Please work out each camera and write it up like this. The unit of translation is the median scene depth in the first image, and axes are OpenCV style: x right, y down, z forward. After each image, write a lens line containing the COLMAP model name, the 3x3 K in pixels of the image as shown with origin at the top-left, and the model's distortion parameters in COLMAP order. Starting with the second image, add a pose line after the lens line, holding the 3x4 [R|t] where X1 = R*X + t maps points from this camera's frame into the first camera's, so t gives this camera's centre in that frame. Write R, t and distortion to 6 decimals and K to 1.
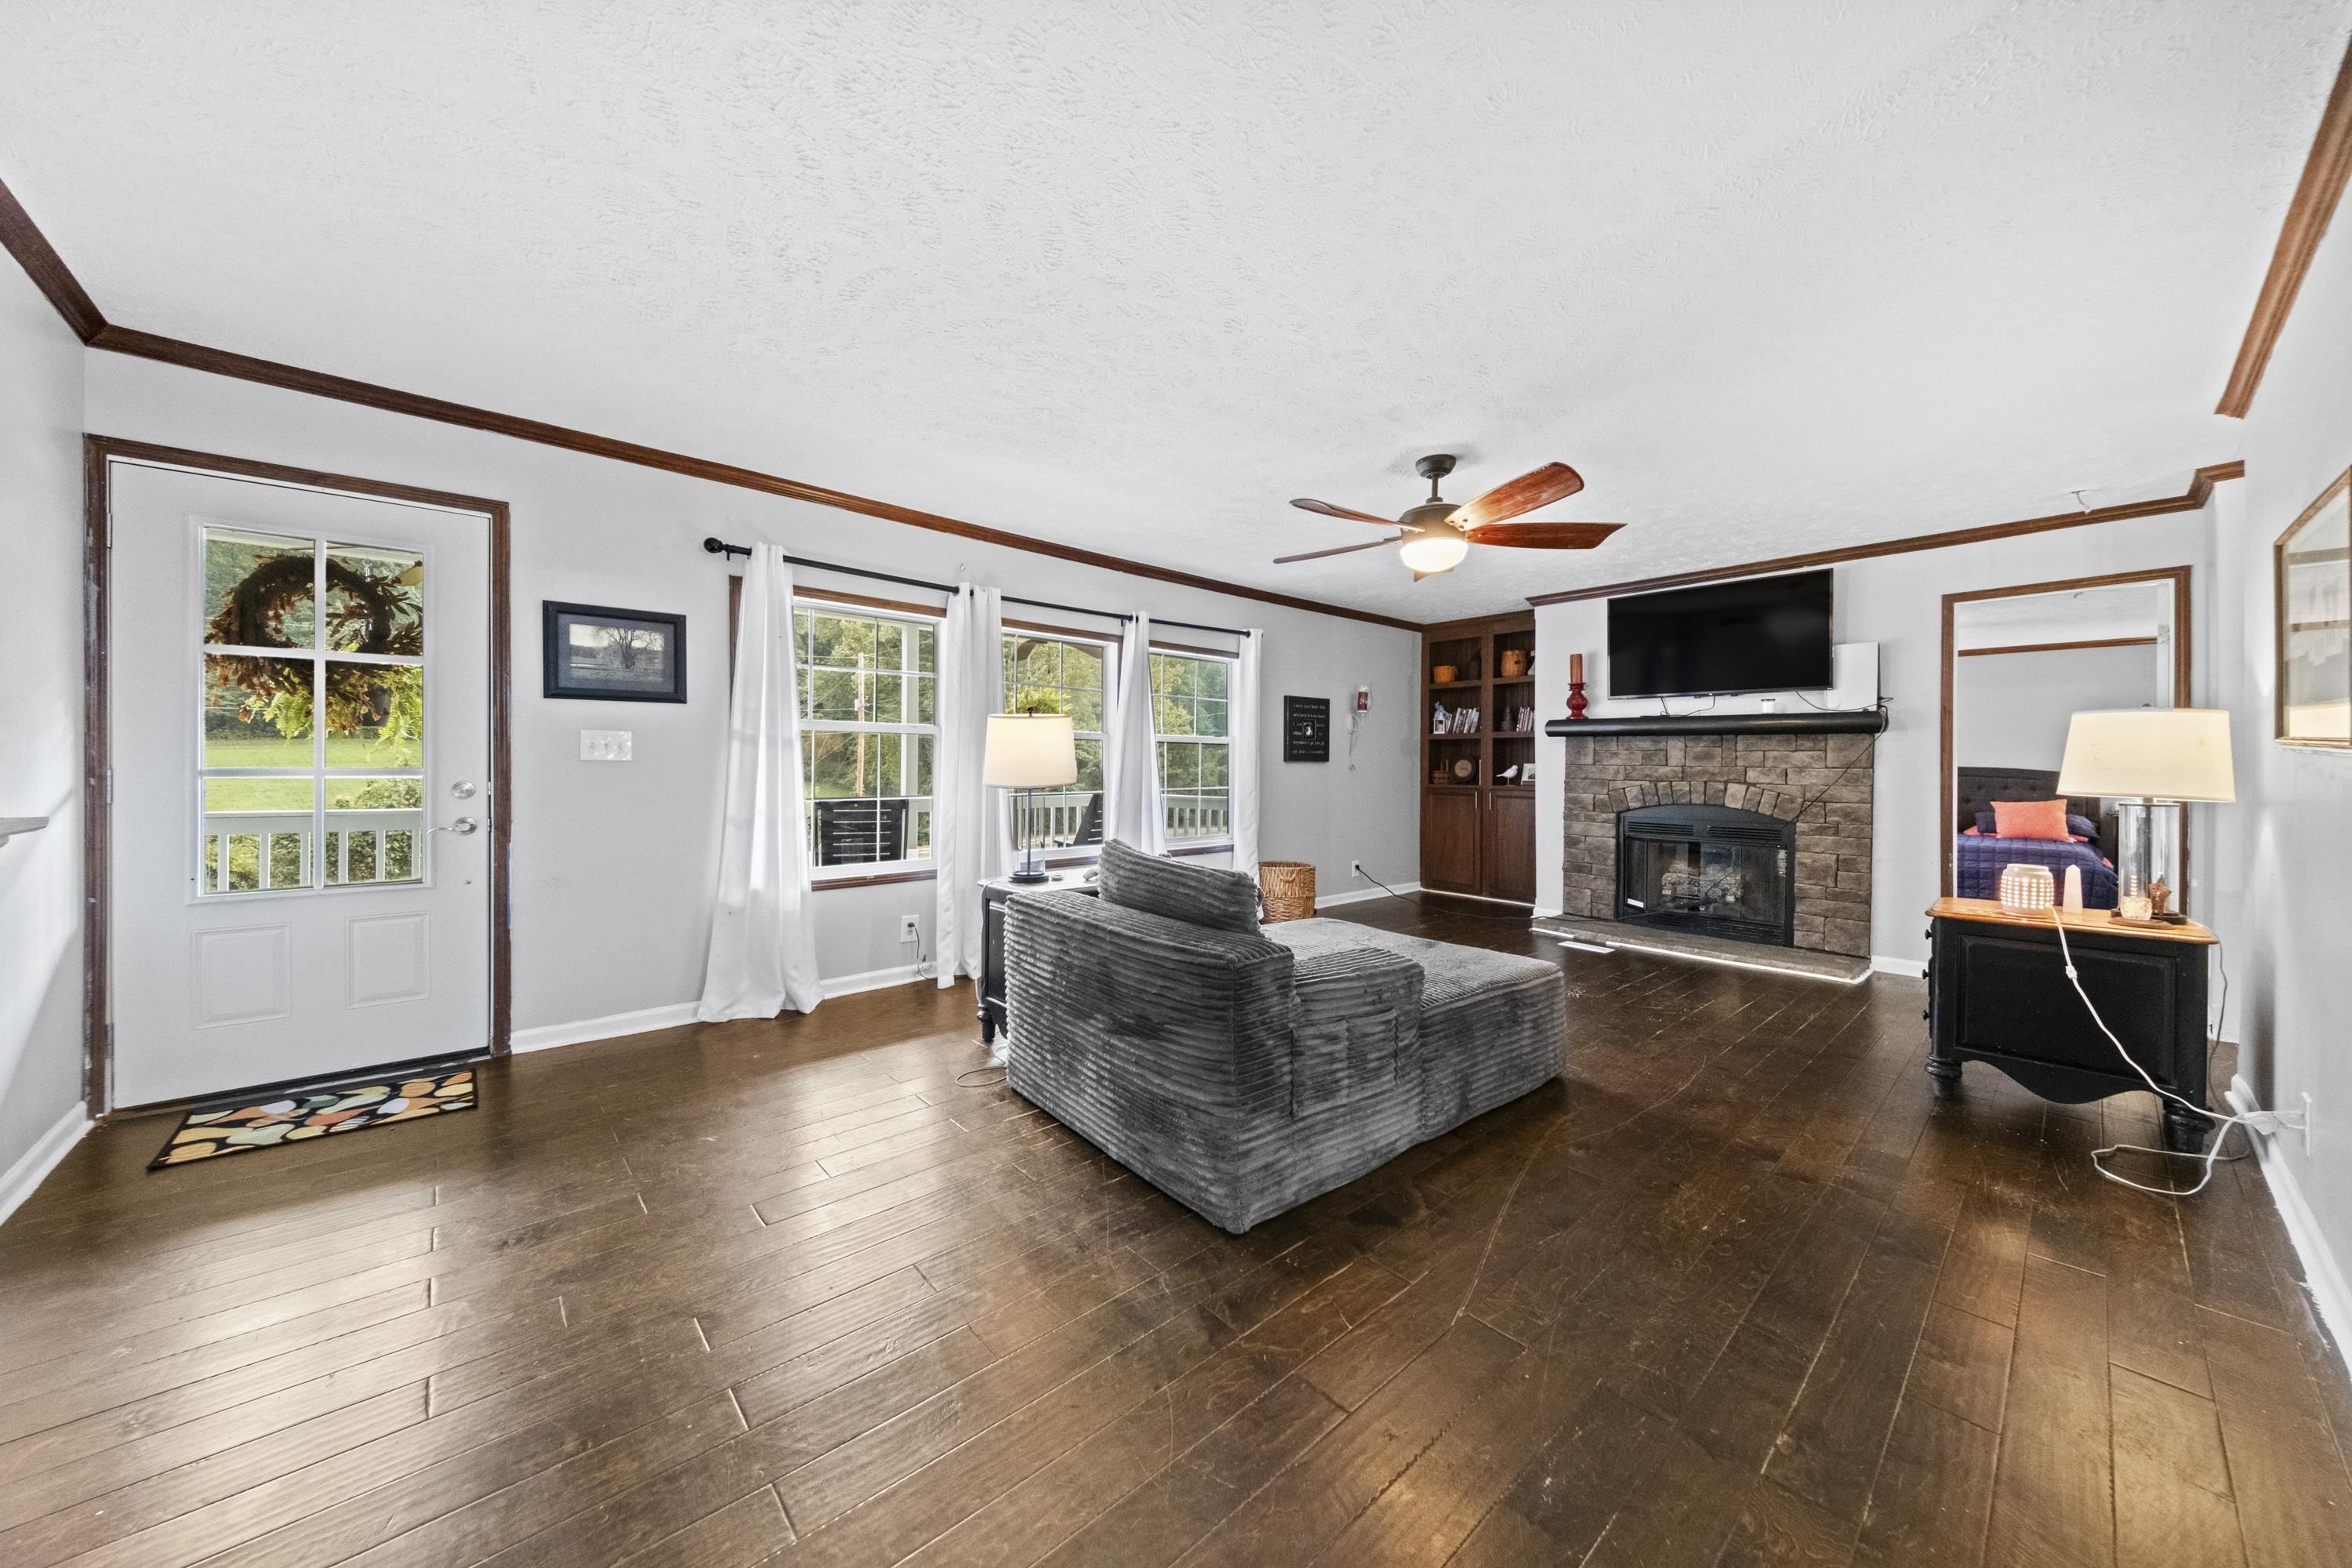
lens RADIAL K [[815.5, 0, 1176.7], [0, 815.5, 770.9], [0, 0, 1]] dist [0.016729, -0.000931]
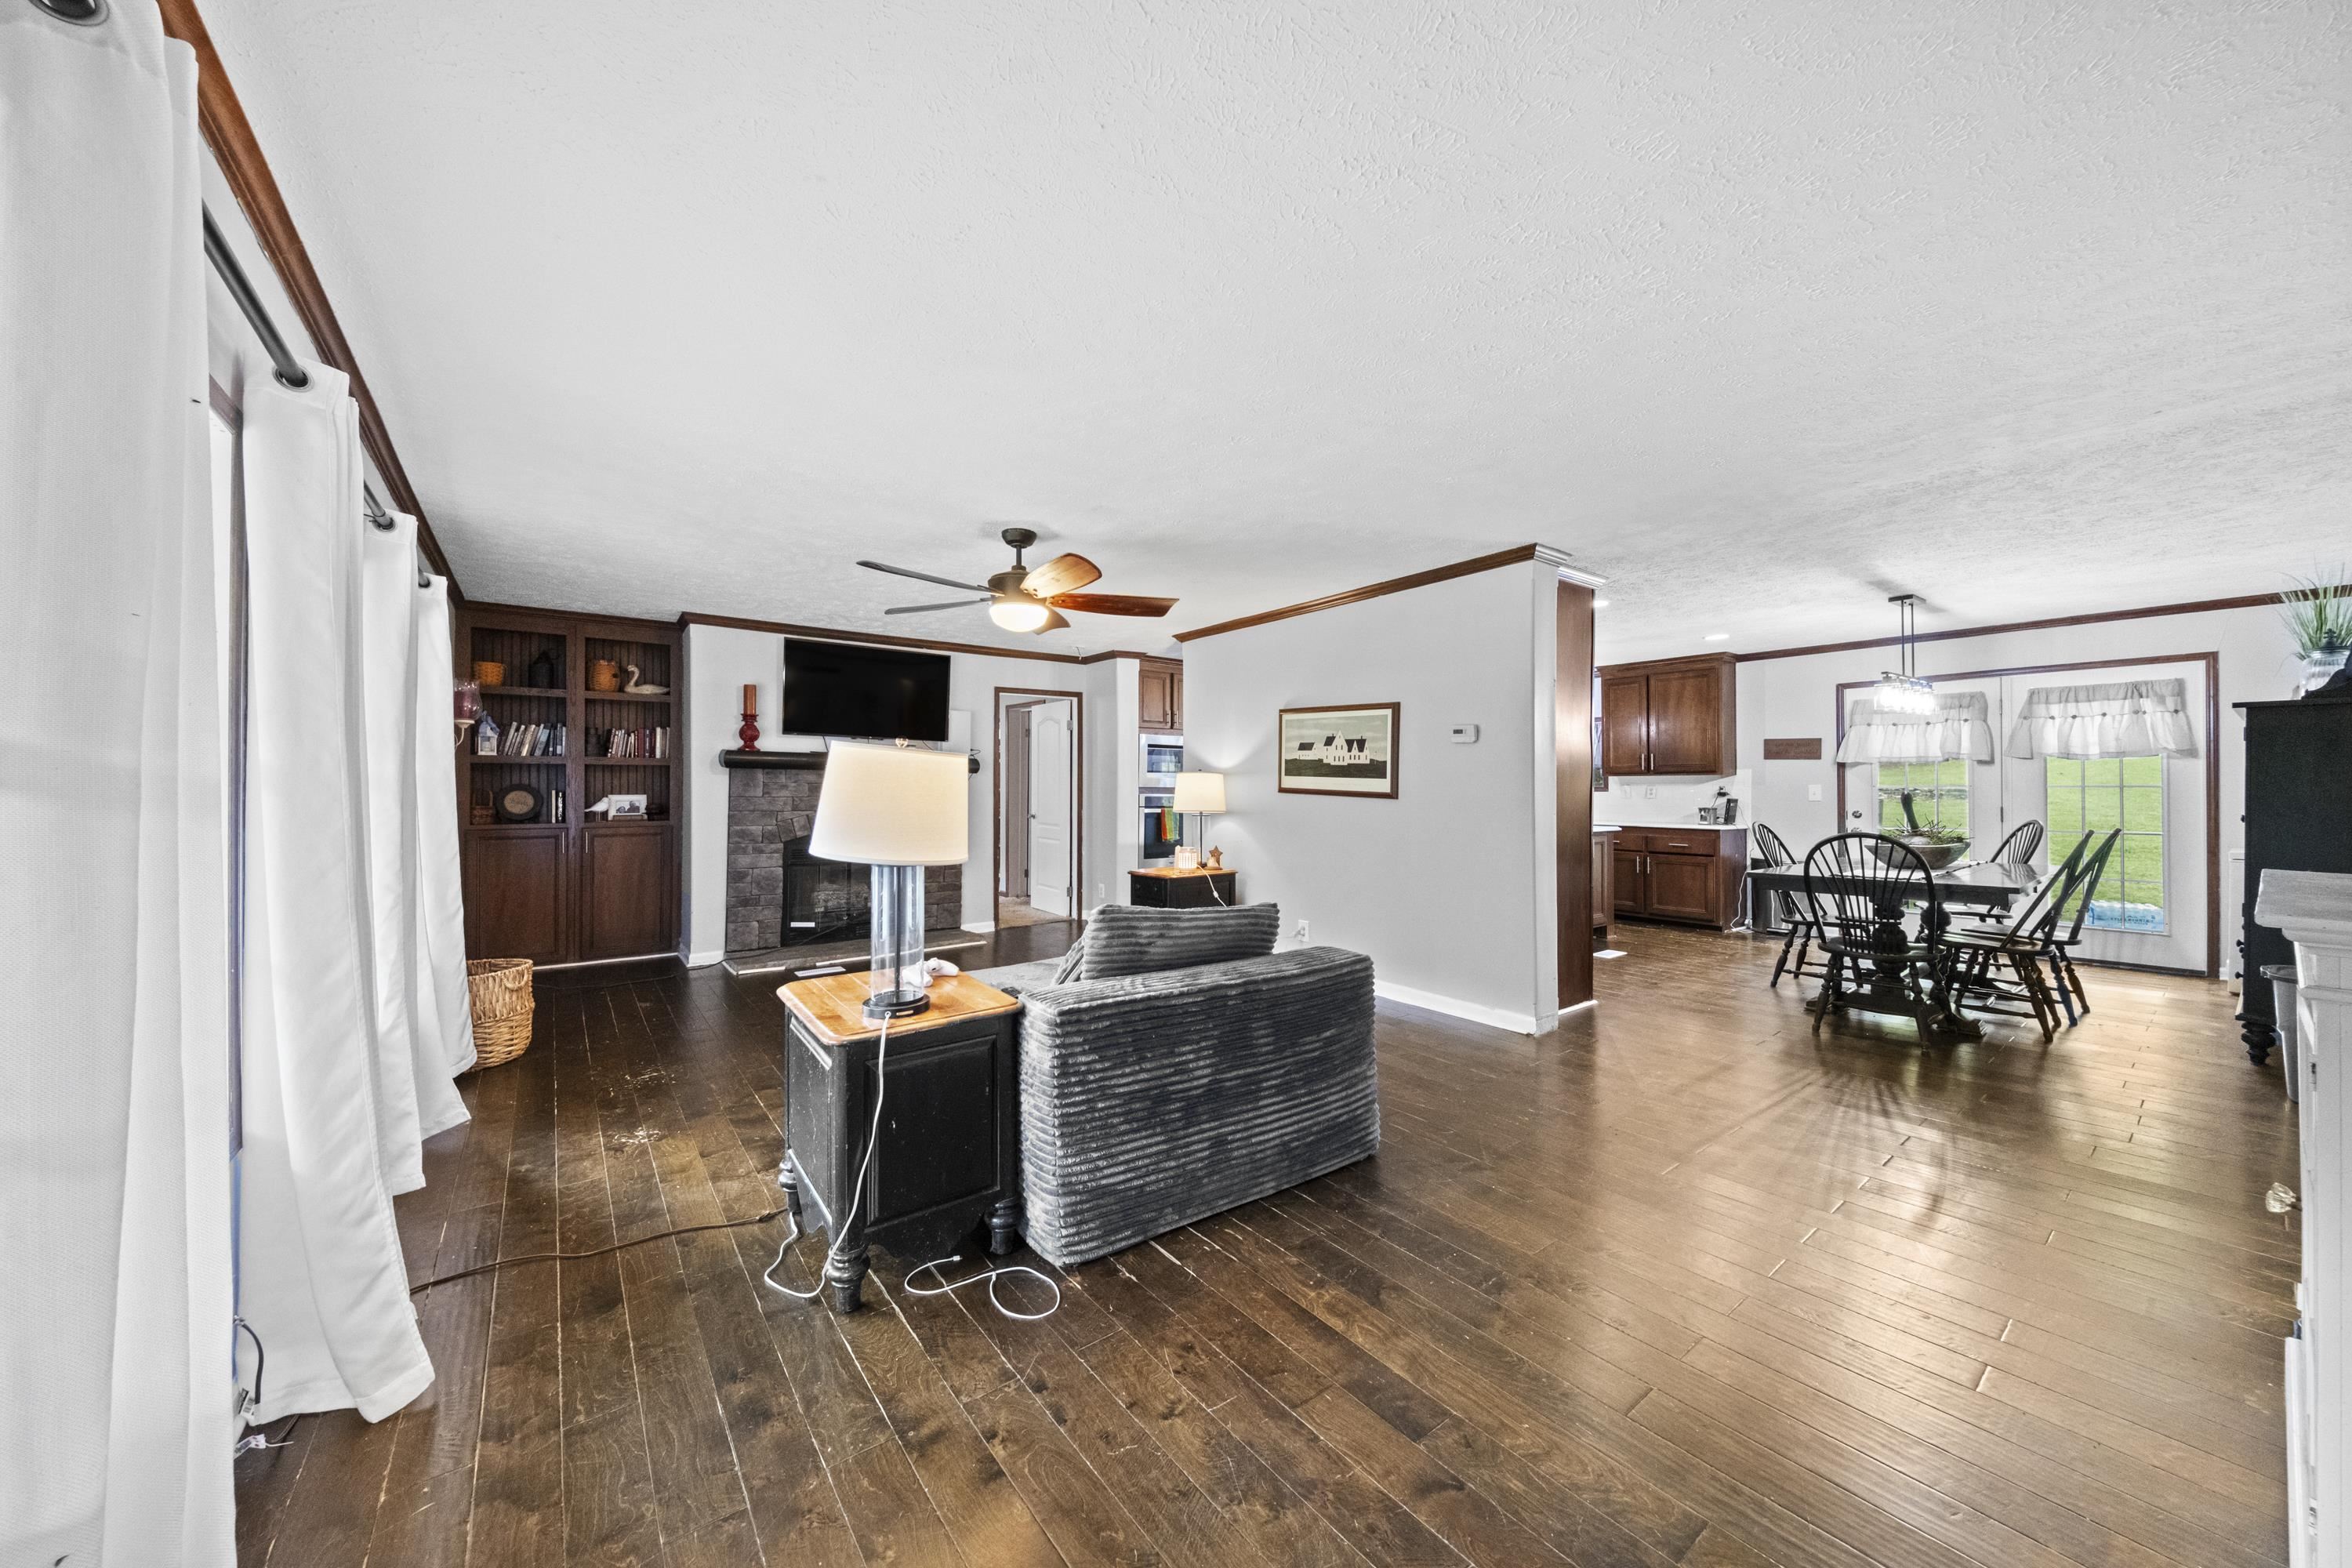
lens RADIAL K [[815.5, 0, 1178.3], [0, 815.5, 780.0], [0, 0, 1]] dist [0.016729, -0.000931]
pose [[0.065979, -0.002545, 0.997818, -0.840708], [0.003581, 0.999991, 0.002314, -0.052114], [-0.997815, 0.003421, 0.065988, 0.769029]]
